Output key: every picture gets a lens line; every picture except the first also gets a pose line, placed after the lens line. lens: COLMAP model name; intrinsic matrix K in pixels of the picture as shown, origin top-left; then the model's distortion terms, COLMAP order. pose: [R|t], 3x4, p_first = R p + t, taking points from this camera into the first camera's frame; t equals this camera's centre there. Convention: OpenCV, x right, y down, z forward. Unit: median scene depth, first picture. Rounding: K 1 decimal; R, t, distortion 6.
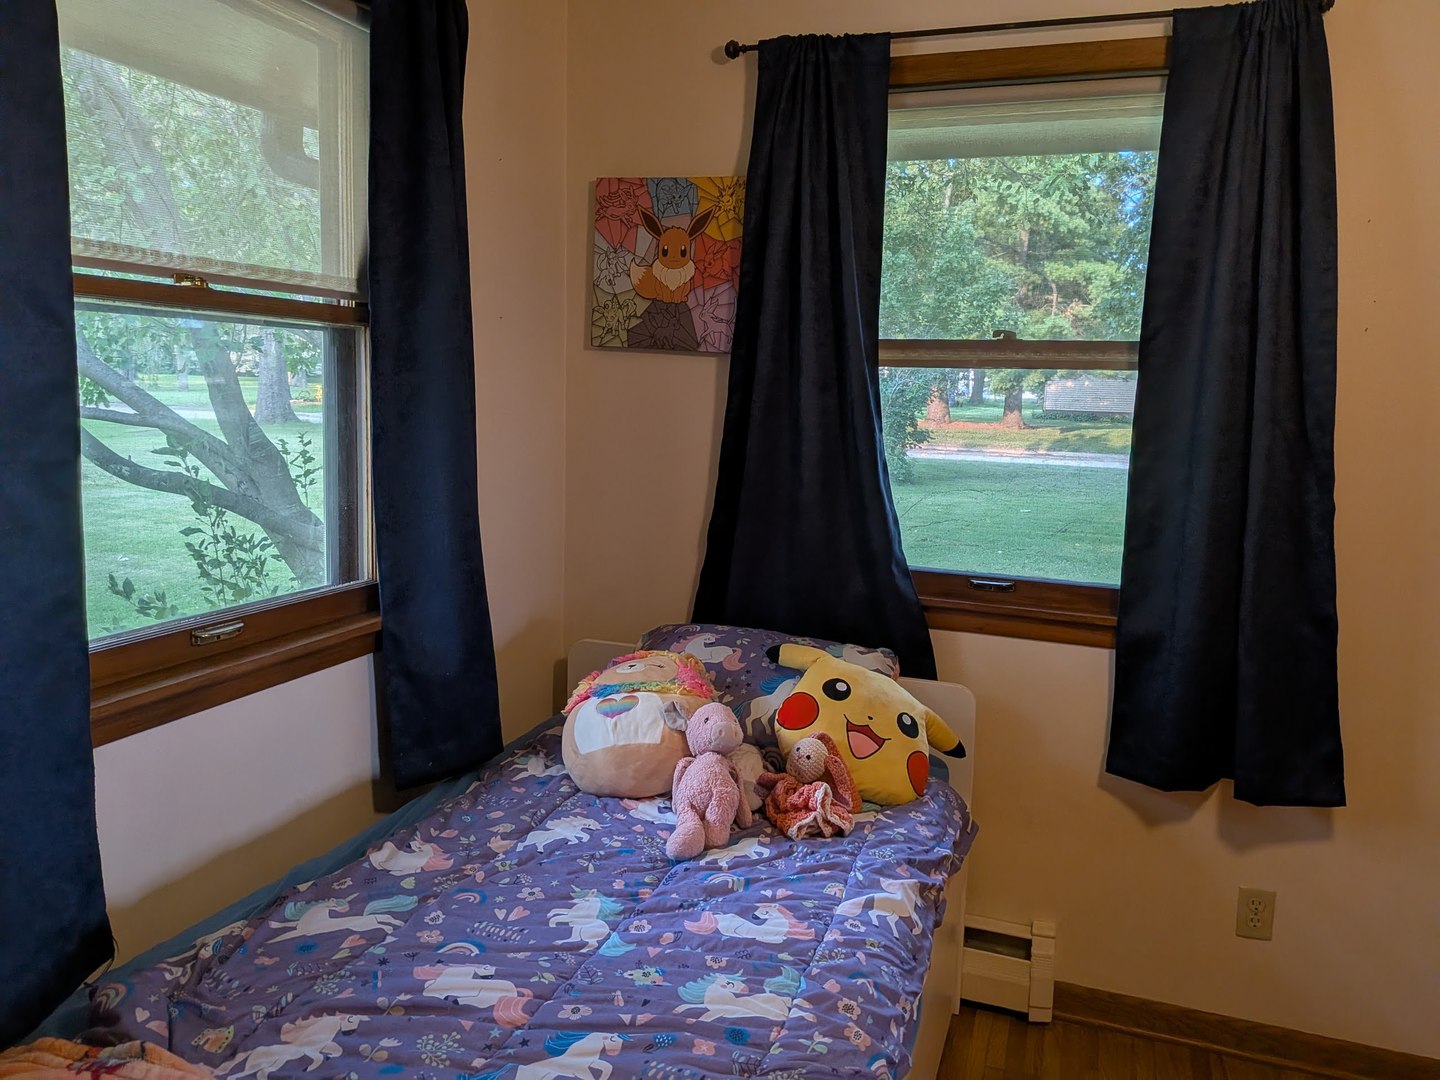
lens RADIAL K [[1035.6, 0, 724.5], [0, 1035.6, 524.9], [0, 0, 1]] dist [0.110558, -0.201098]
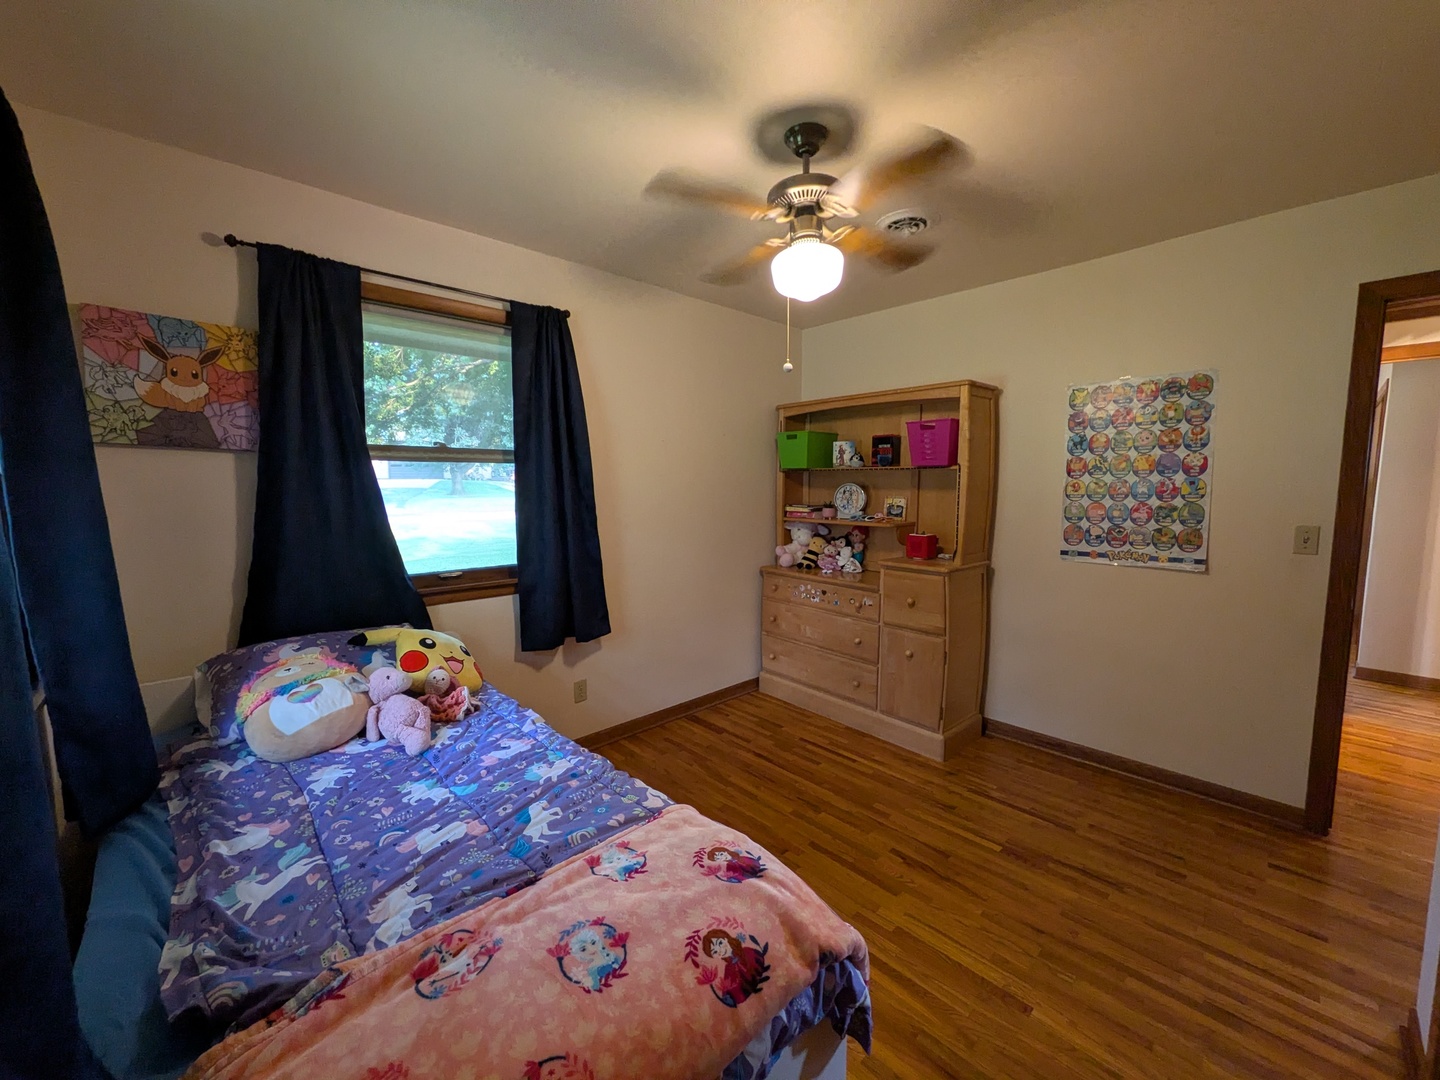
lens RADIAL K [[570.5, 0, 723.1], [0, 570.5, 539.7], [0, 0, 1]] dist [-0.001903, 0.000614]
pose [[0.446174, -0.120931, 0.886738, -0.464338], [0.132103, 0.988874, 0.068391, -0.014299], [-0.885143, 0.086626, 0.457186, 0.092264]]
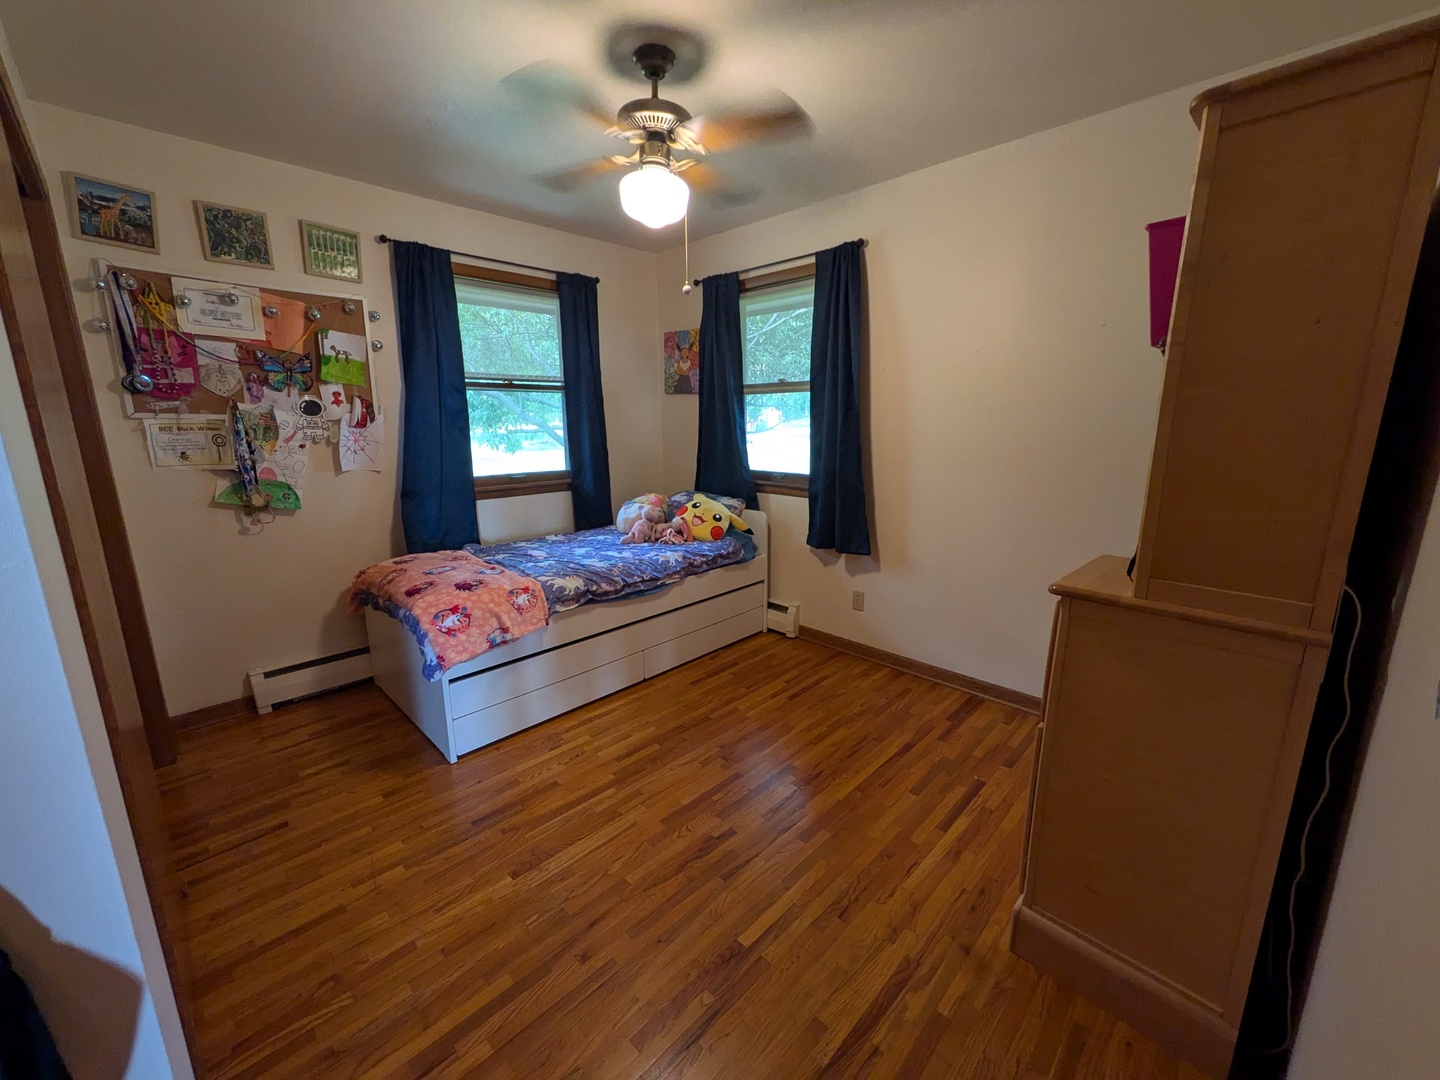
lens RADIAL K [[570.5, 0, 723.1], [0, 570.5, 539.7], [0, 0, 1]] dist [-0.001903, 0.000614]
pose [[0.912076, 0.050954, -0.406843, 0.780619], [-0.020779, 0.996717, 0.078249, 0.117049], [0.409495, -0.062915, 0.910140, -0.426059]]
